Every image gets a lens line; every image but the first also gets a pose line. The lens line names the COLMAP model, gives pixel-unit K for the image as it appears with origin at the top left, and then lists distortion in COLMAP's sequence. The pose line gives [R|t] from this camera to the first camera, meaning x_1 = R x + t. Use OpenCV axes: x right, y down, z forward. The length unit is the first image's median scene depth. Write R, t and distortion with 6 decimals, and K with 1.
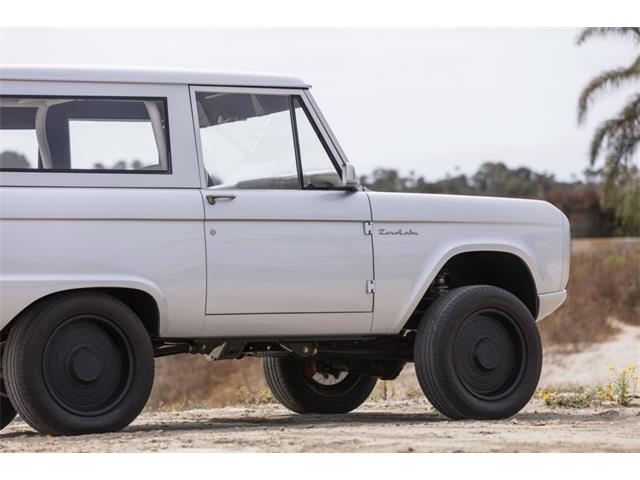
lens RADIAL K [[4352.1, 0, 355.9], [0, 4352.1, 211.9], [0, 0, 1]] dist [0.231671, 0.000000]
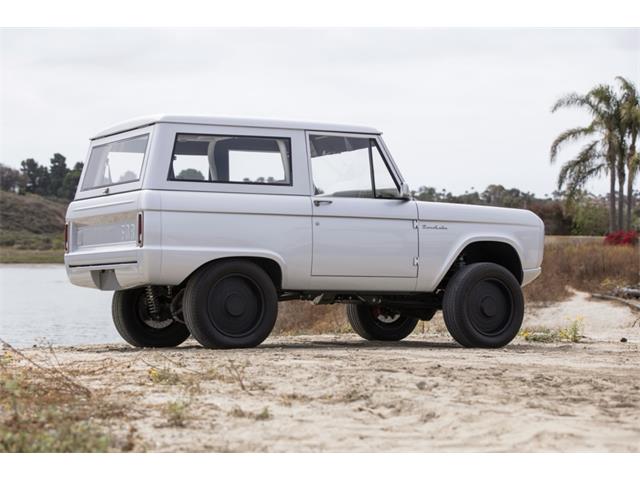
lens RADIAL K [[4352.1, 0, 317.0], [0, 4352.1, 237.0], [0, 0, 1]] dist [0.231671, 0.000000]
pose [[0.999298, 0.030850, -0.021265, 0.000753], [-0.030720, 0.999507, 0.006409, -0.000645], [0.021452, -0.005751, 0.999753, -0.579019]]
